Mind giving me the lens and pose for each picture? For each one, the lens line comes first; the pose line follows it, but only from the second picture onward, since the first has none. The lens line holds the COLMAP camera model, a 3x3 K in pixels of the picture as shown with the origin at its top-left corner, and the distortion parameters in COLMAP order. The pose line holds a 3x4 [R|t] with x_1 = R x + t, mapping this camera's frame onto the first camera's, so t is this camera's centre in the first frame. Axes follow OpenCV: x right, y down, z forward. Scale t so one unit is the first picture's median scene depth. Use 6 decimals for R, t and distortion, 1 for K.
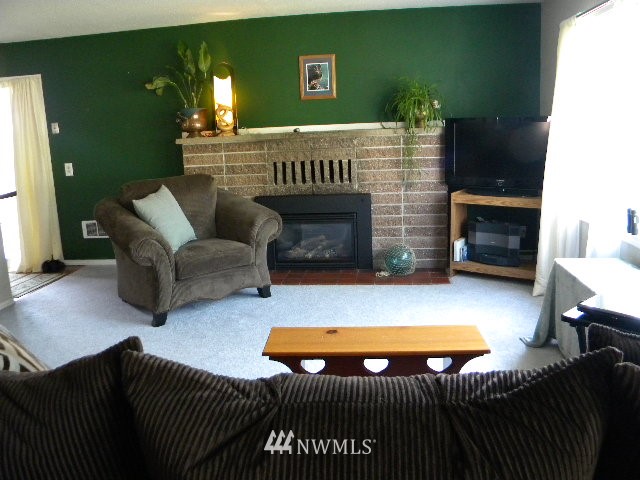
lens RADIAL K [[536.8, 0, 319.3], [0, 536.8, 230.3], [0, 0, 1]] dist [-0.171954, 0.157741]
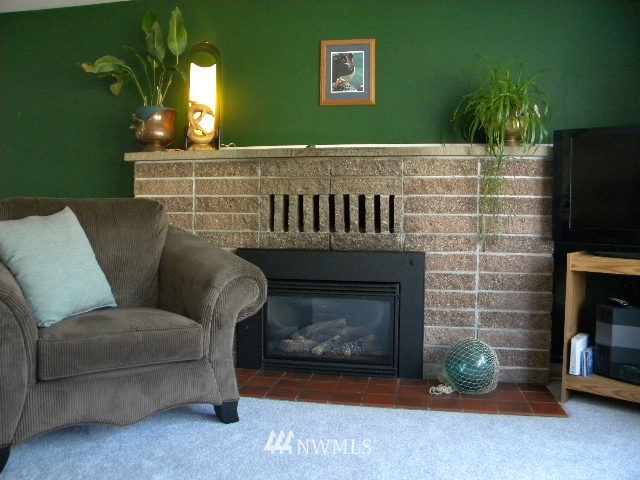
lens RADIAL K [[536.8, 0, 319.3], [0, 536.8, 230.3], [0, 0, 1]] dist [-0.171954, 0.157741]
pose [[0.996716, 0.053025, -0.061205, 0.012602], [-0.062577, 0.984047, -0.166538, 0.014517], [0.051398, 0.169821, 0.984134, 0.396690]]
